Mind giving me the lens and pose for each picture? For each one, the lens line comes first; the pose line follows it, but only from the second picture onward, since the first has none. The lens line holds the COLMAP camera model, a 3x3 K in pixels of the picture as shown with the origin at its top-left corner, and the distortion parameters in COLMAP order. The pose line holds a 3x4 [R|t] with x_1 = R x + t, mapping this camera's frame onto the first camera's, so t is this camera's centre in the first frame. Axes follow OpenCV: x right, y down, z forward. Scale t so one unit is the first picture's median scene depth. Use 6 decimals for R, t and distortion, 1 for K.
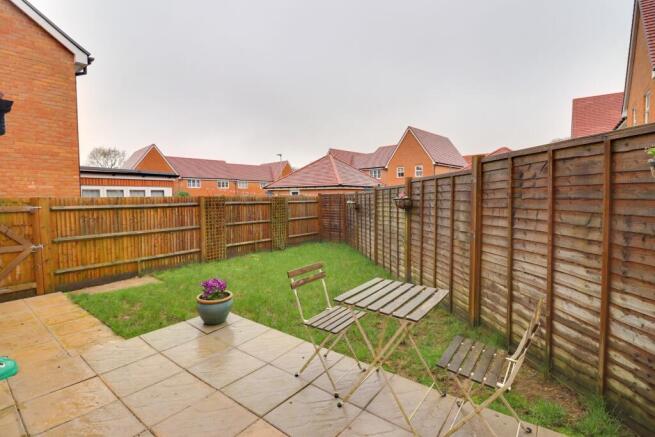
lens RADIAL K [[303.0, 0, 333.4], [0, 303.0, 211.6], [0, 0, 1]] dist [0.002361, -0.015062]
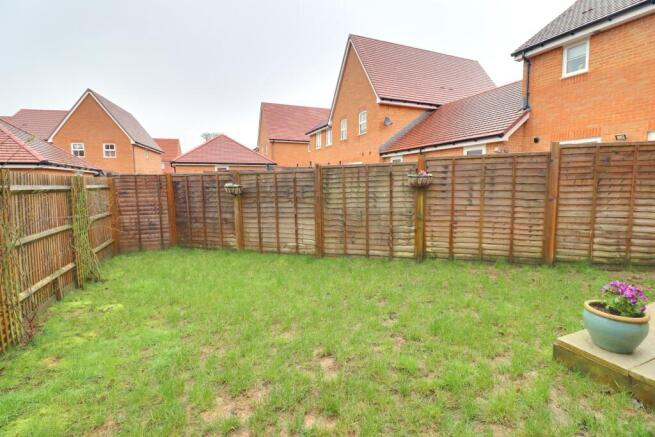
lens RADIAL K [[303.0, 0, 333.4], [0, 303.0, 211.6], [0, 0, 1]] dist [0.002361, -0.015062]
pose [[0.487703, -0.081324, 0.869213, -0.655120], [0.049238, 0.996629, 0.065618, -0.005163], [-0.871620, 0.010796, 0.490064, 0.641203]]
